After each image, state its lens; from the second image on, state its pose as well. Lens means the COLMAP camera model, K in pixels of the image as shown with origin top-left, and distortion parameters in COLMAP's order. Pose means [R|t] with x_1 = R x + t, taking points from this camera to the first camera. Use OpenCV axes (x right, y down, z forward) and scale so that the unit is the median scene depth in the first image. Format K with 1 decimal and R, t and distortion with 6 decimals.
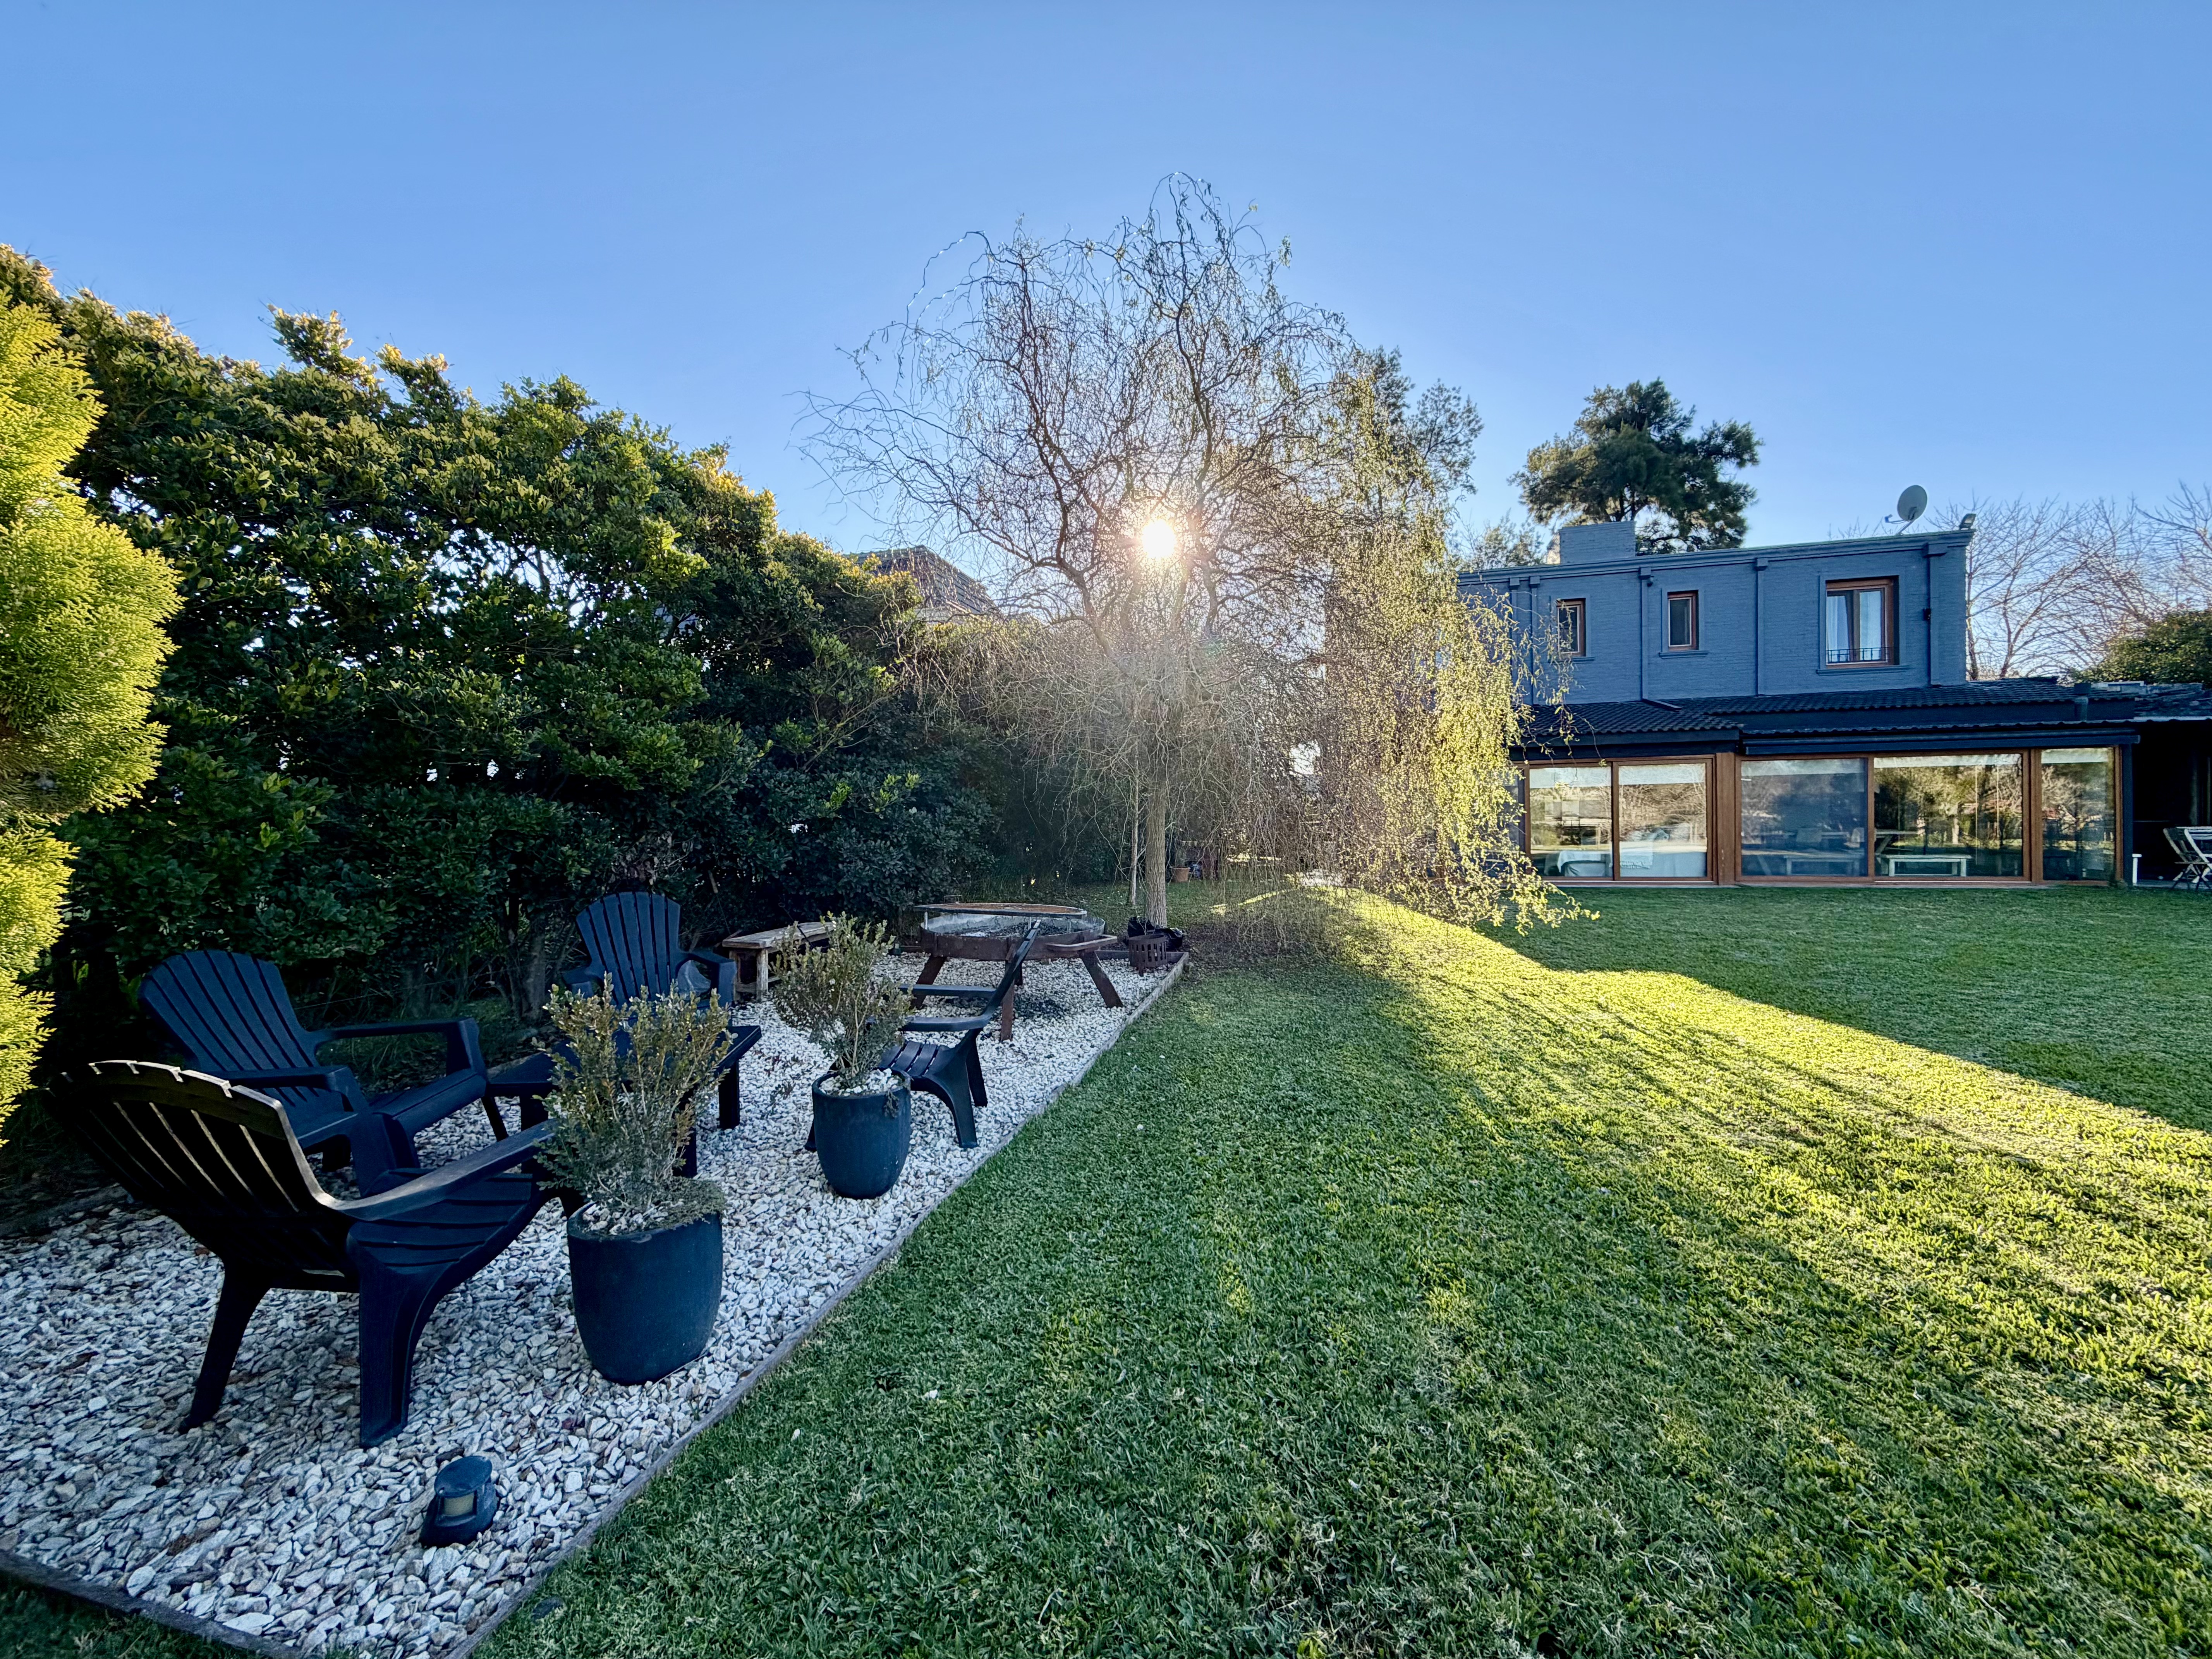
lens RADIAL K [[882.8, 0, 1101.0], [0, 882.8, 820.7], [0, 0, 1]] dist [-0.000643, 0.000285]
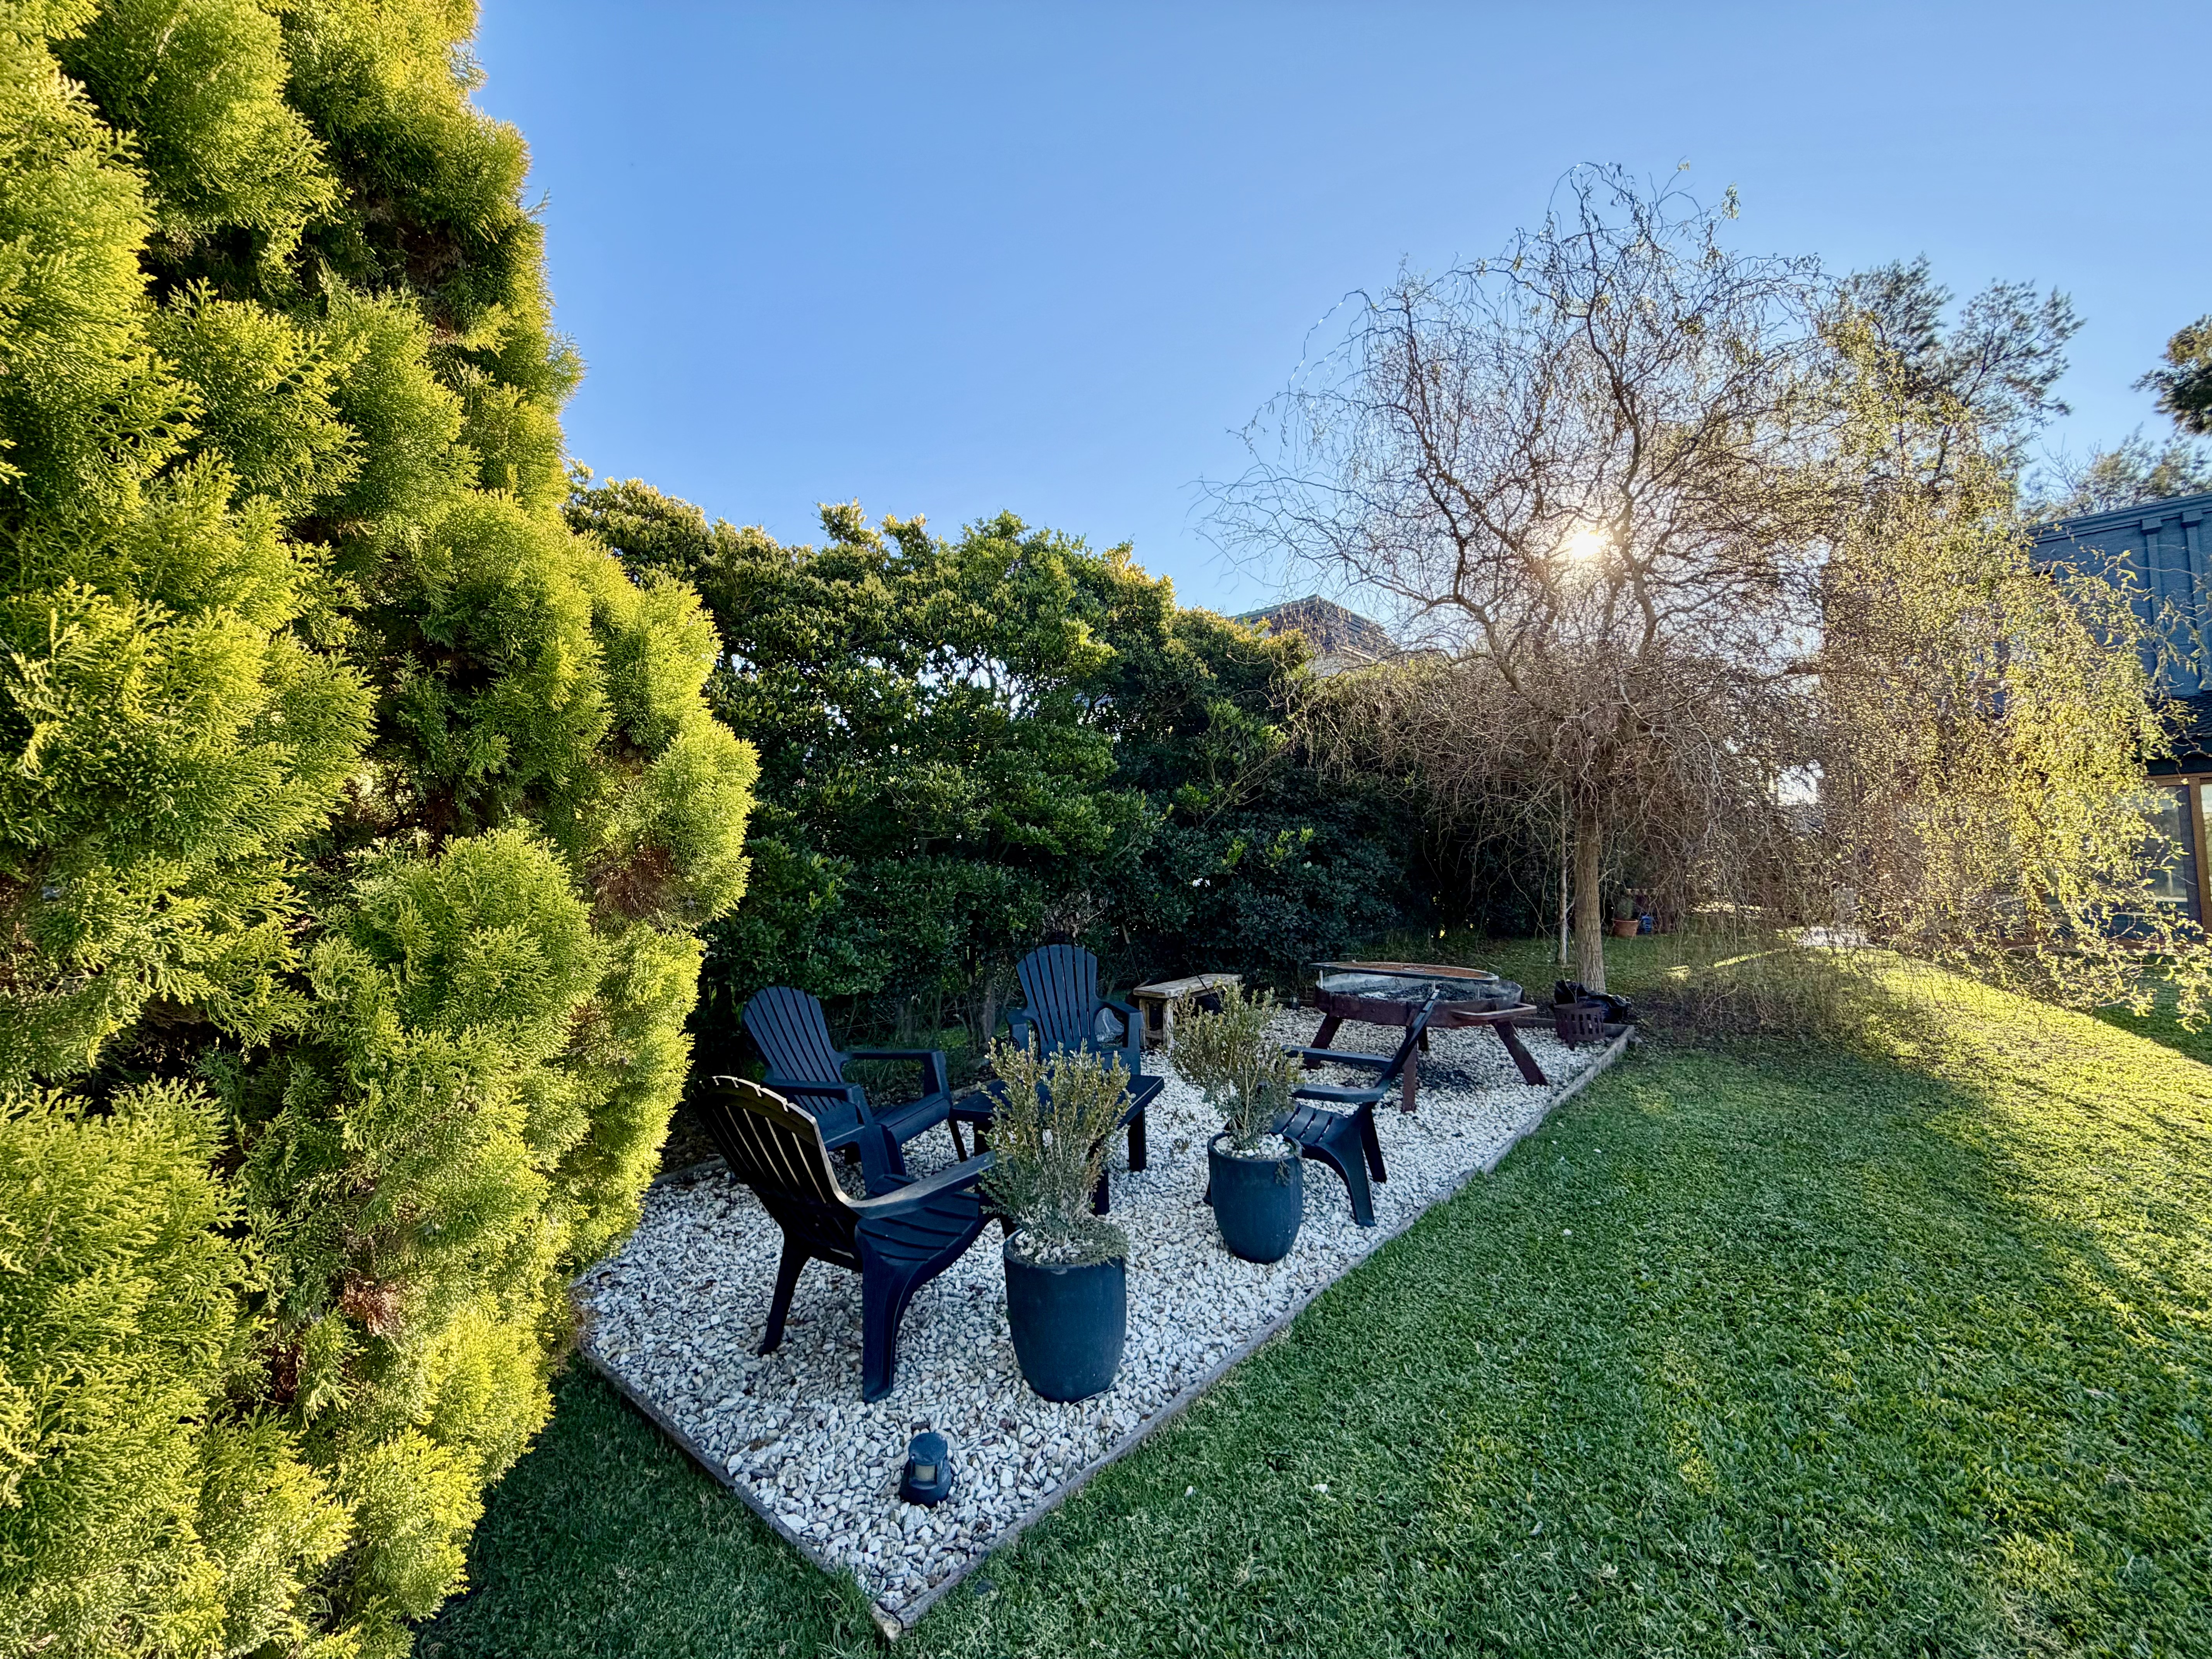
lens RADIAL K [[882.8, 0, 1101.0], [0, 882.8, 820.7], [0, 0, 1]] dist [-0.000643, 0.000285]
pose [[0.901433, -0.032627, -0.431688, 0.017051], [0.011192, 0.998579, -0.052102, -0.020707], [0.432774, 0.042135, 0.900517, -0.010734]]
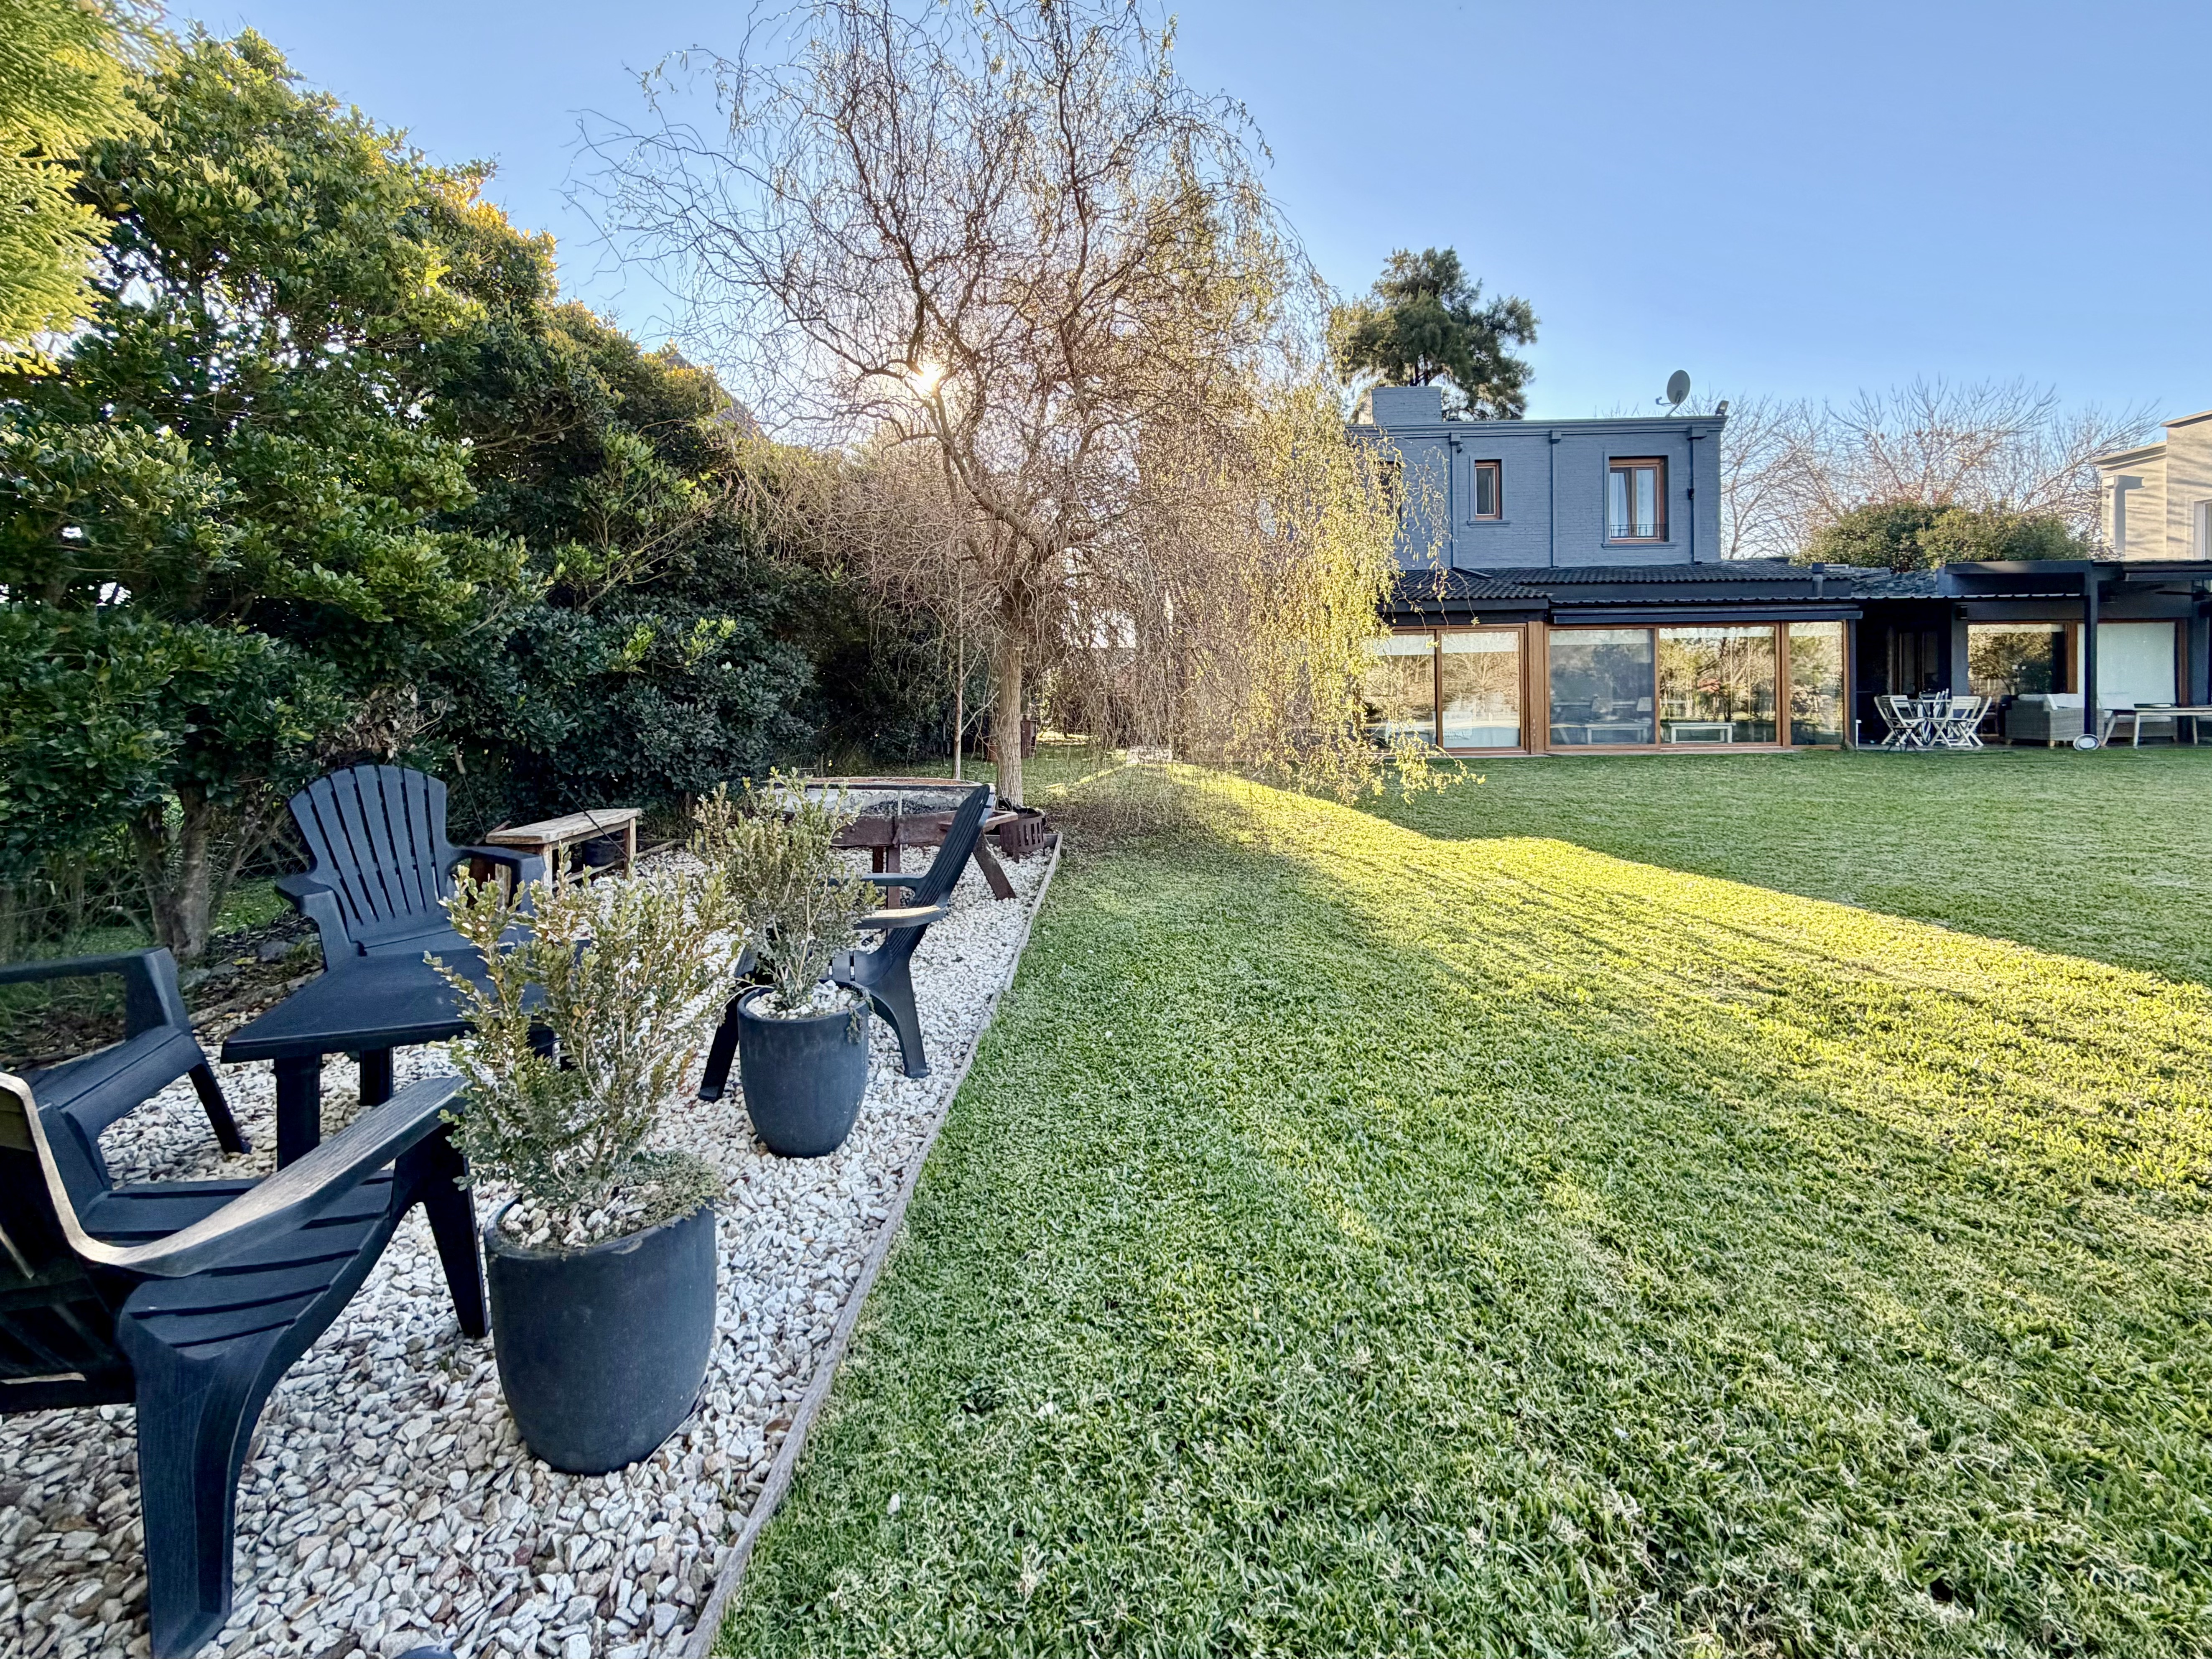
lens RADIAL K [[998.5, 0, 1106.0], [0, 998.5, 691.9], [0, 0, 1]] dist [-0.000656, 0.000320]
pose [[0.972713, -0.004290, 0.231971, -0.159266], [0.005607, 0.999972, -0.005017, 0.031827], [-0.231943, 0.006180, 0.972710, 0.090586]]
